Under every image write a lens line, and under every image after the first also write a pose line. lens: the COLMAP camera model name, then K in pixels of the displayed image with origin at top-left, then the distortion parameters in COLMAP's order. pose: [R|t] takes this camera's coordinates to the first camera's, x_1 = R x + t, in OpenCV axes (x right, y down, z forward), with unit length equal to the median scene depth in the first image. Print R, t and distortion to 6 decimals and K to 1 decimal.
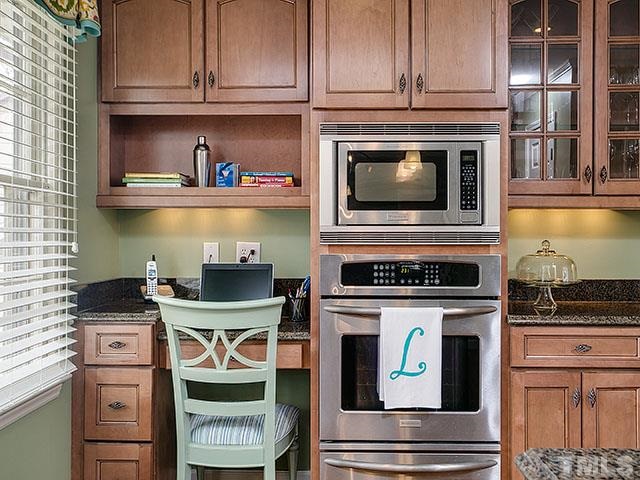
lens RADIAL K [[699.0, 0, 343.7], [0, 699.0, 236.4], [0, 0, 1]] dist [0.012730, 0.000000]
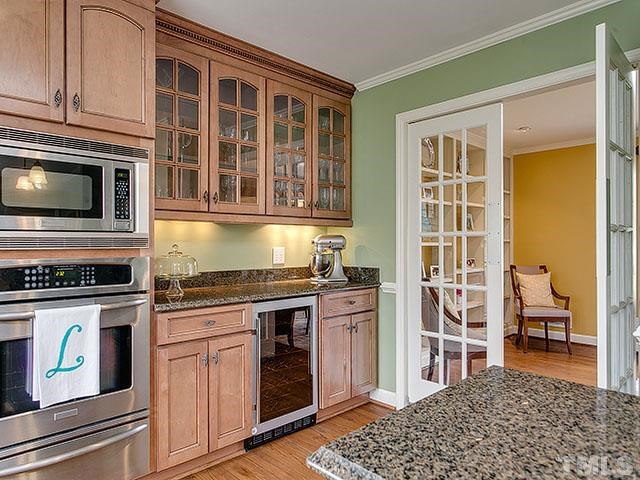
lens RADIAL K [[422.9, 0, 331.2], [0, 422.9, 241.6], [0, 0, 1]] dist [-0.003523, 0.003168]
pose [[0.701804, 0.001804, 0.712368, -0.082101], [-0.005664, 0.999979, 0.003047, -0.004141], [-0.712348, -0.006173, 0.701800, 0.247716]]
